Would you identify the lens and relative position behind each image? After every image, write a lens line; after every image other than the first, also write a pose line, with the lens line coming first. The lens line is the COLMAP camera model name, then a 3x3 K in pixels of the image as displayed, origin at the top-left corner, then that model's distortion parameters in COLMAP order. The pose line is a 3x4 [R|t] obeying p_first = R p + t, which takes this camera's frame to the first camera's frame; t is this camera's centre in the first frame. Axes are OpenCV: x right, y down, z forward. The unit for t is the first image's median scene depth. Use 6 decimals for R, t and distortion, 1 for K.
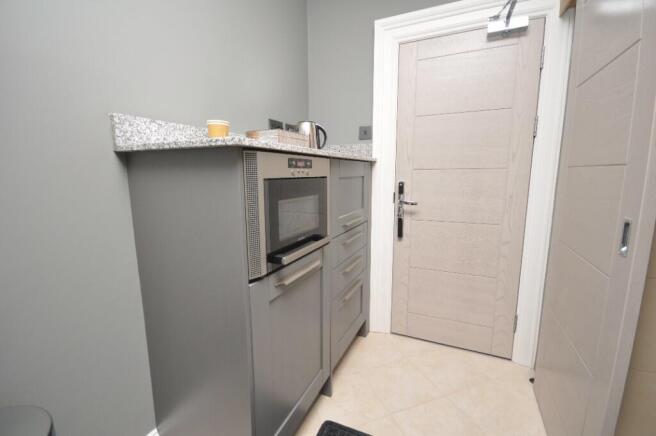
lens RADIAL K [[286.5, 0, 329.9], [0, 286.5, 216.4], [0, 0, 1]] dist [0.001223, -0.001344]
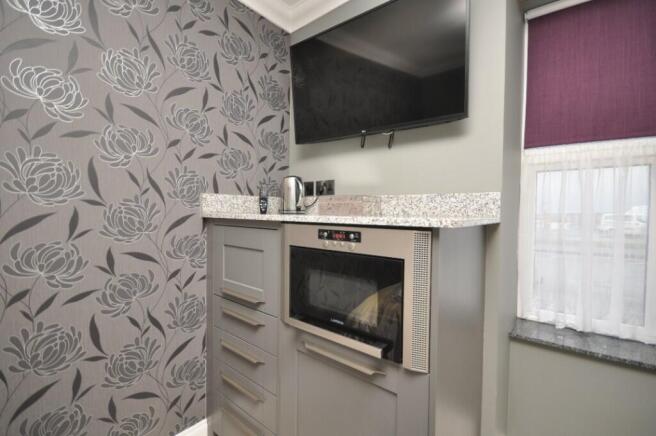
lens RADIAL K [[286.5, 0, 323.6], [0, 286.5, 220.9], [0, 0, 1]] dist [0.001223, -0.001344]
pose [[-0.263172, 0.022447, -0.964488, 0.759640], [-0.167660, 0.983453, 0.068637, -0.283901], [0.950069, 0.179770, -0.255054, 1.184792]]
